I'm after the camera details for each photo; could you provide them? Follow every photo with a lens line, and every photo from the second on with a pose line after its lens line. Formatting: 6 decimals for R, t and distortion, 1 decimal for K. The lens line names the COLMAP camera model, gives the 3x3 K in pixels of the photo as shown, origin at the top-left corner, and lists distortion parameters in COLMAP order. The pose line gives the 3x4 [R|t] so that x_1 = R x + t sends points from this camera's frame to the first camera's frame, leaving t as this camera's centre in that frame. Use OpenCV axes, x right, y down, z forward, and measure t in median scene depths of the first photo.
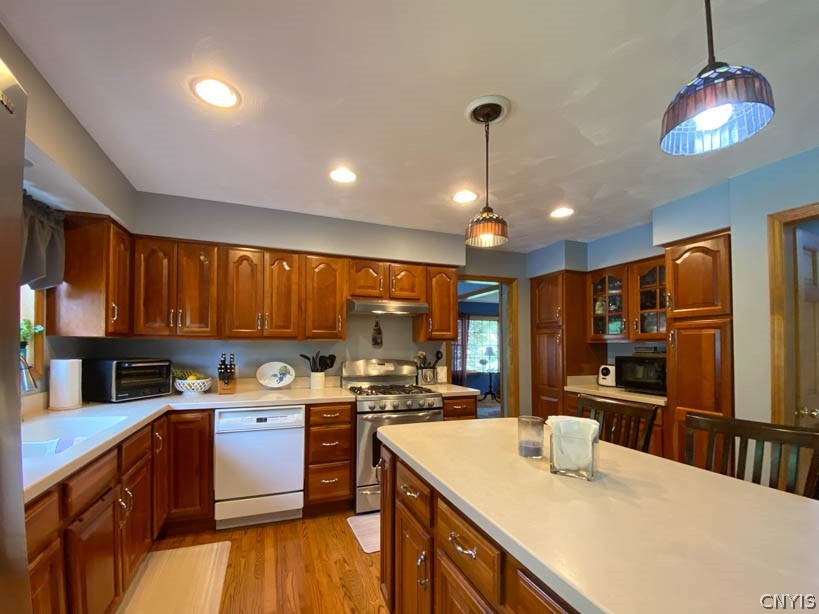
lens RADIAL K [[346.4, 0, 407.9], [0, 346.4, 336.1], [0, 0, 1]] dist [0.000440, -0.000077]
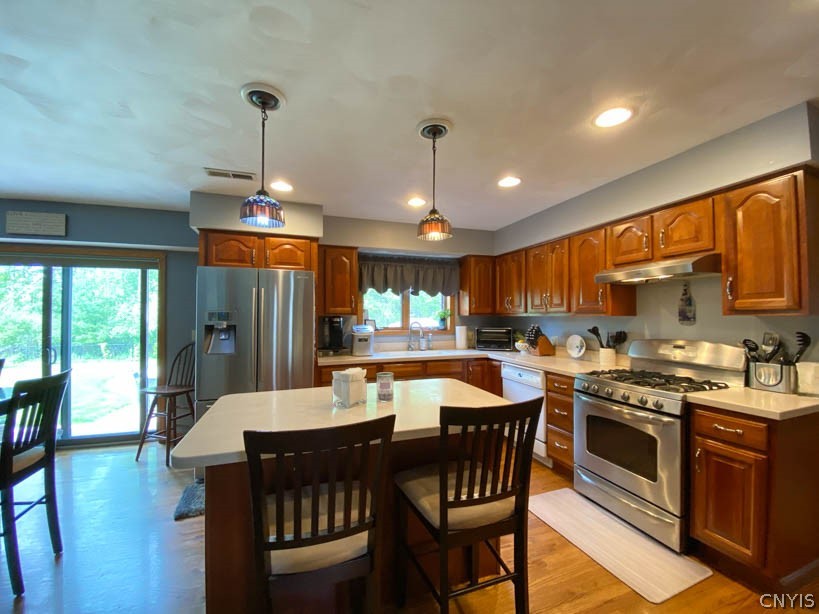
lens RADIAL K [[341.5, 0, 409.5], [0, 341.5, 307.0], [0, 0, 1]] dist [0.017299, -0.000349]
pose [[-0.042891, -0.032476, -0.998552, 0.780967], [0.028757, 0.999017, -0.033727, 0.006296], [0.998666, -0.030162, -0.041915, 0.522235]]
